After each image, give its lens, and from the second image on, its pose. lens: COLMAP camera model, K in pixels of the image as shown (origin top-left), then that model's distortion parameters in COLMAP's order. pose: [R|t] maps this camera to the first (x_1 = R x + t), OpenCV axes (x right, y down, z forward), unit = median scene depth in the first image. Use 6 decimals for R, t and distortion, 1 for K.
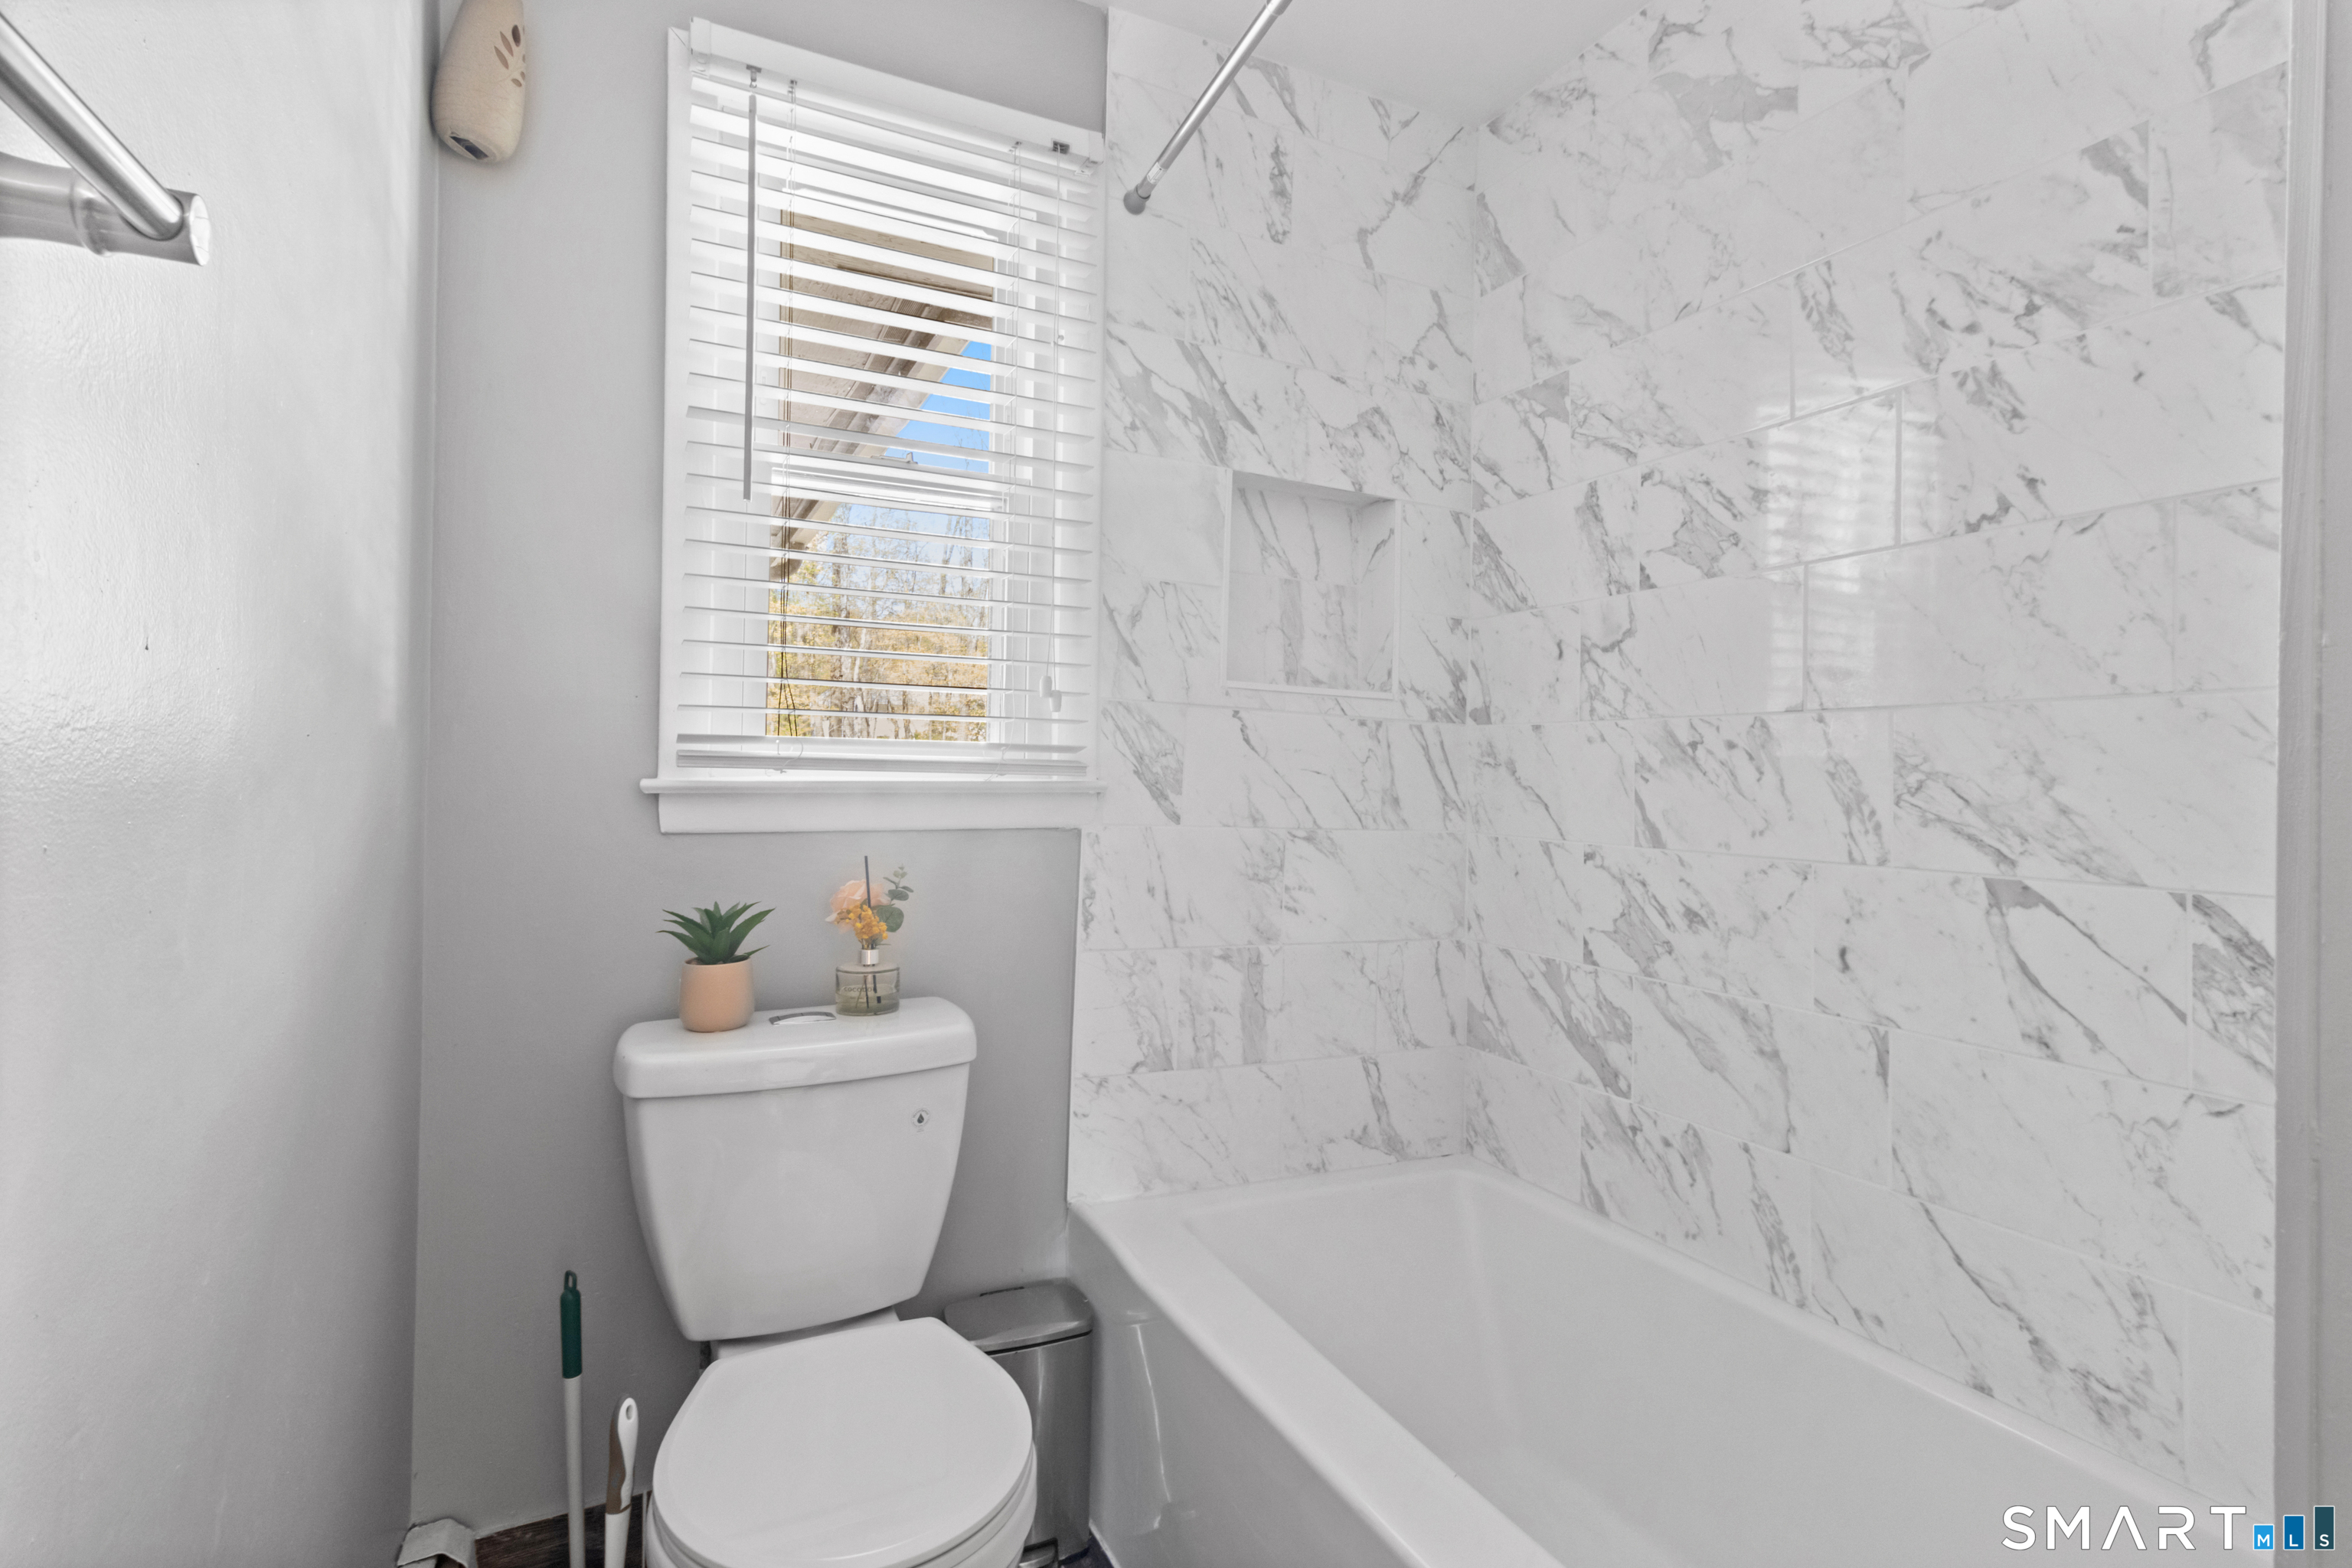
lens RADIAL K [[1098.3, 0, 1173.7], [0, 1098.3, 776.5], [0, 0, 1]] dist [0.002057, 0.000903]
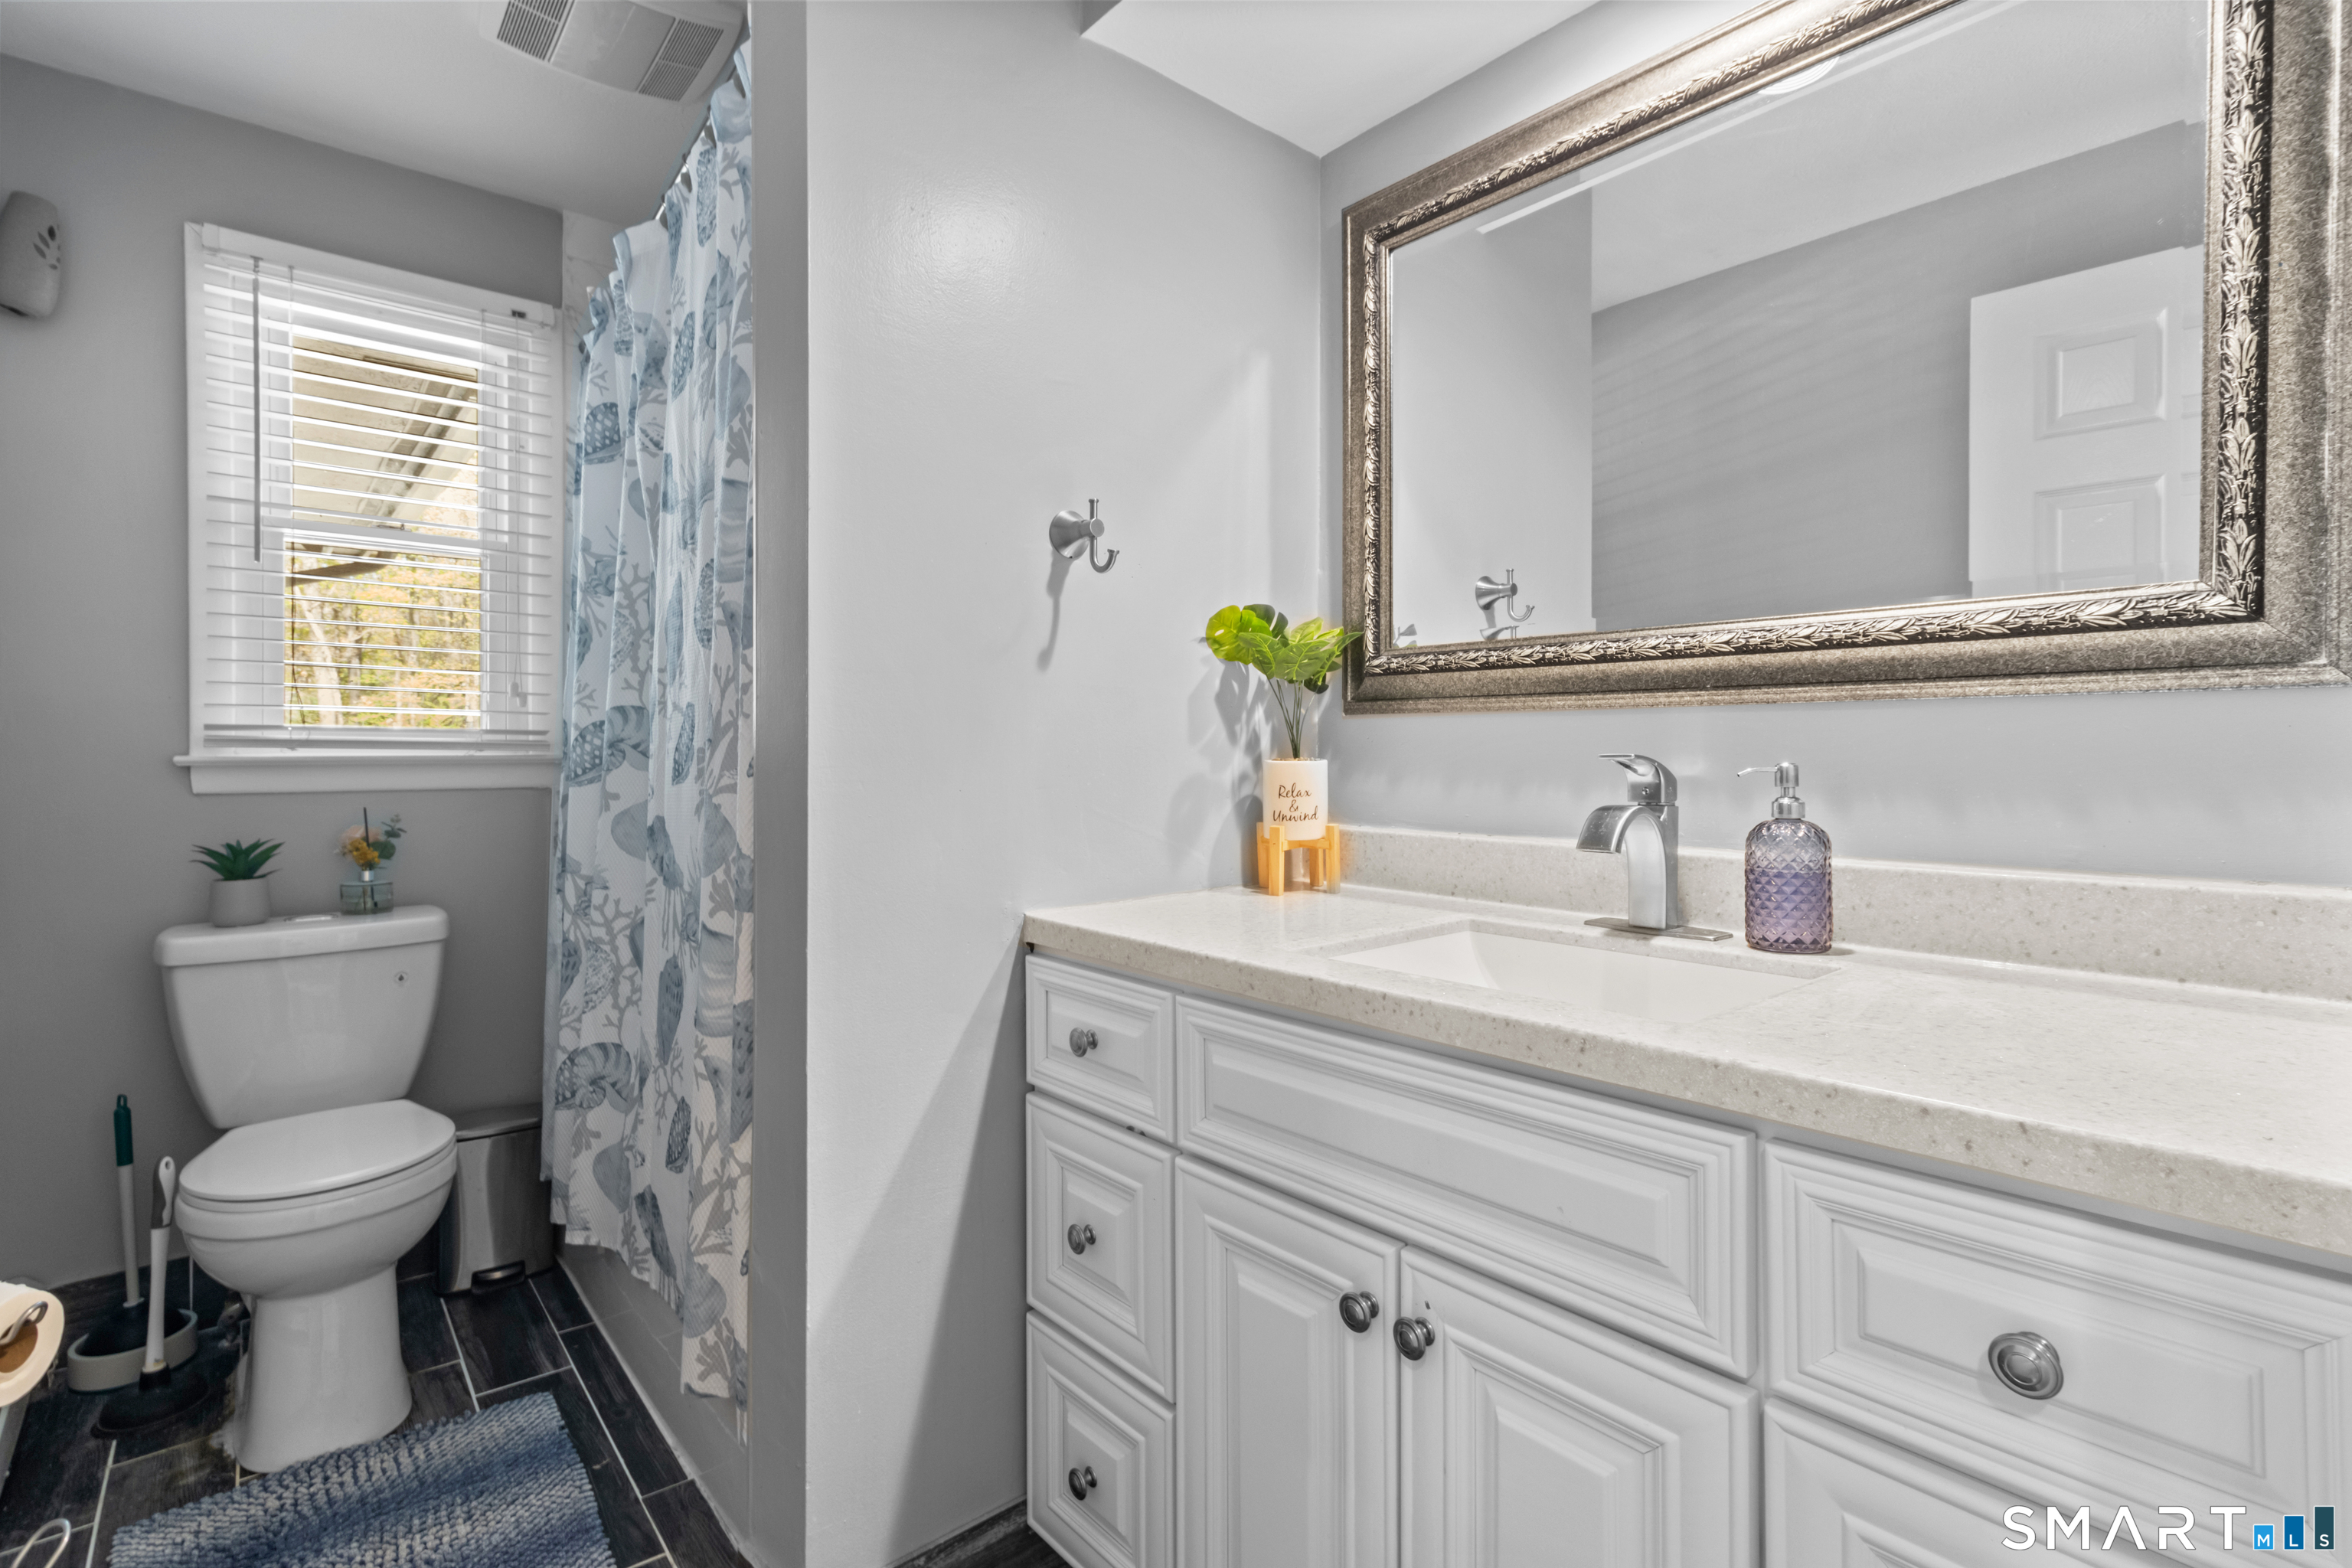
lens RADIAL K [[1098.3, 0, 1180.4], [0, 1098.3, 774.3], [0, 0, 1]] dist [0.002057, 0.000903]
pose [[0.967708, -0.018167, 0.251419, 0.411165], [0.015535, 0.999802, 0.012449, 0.028353], [-0.251596, -0.008141, 0.967798, -0.696960]]
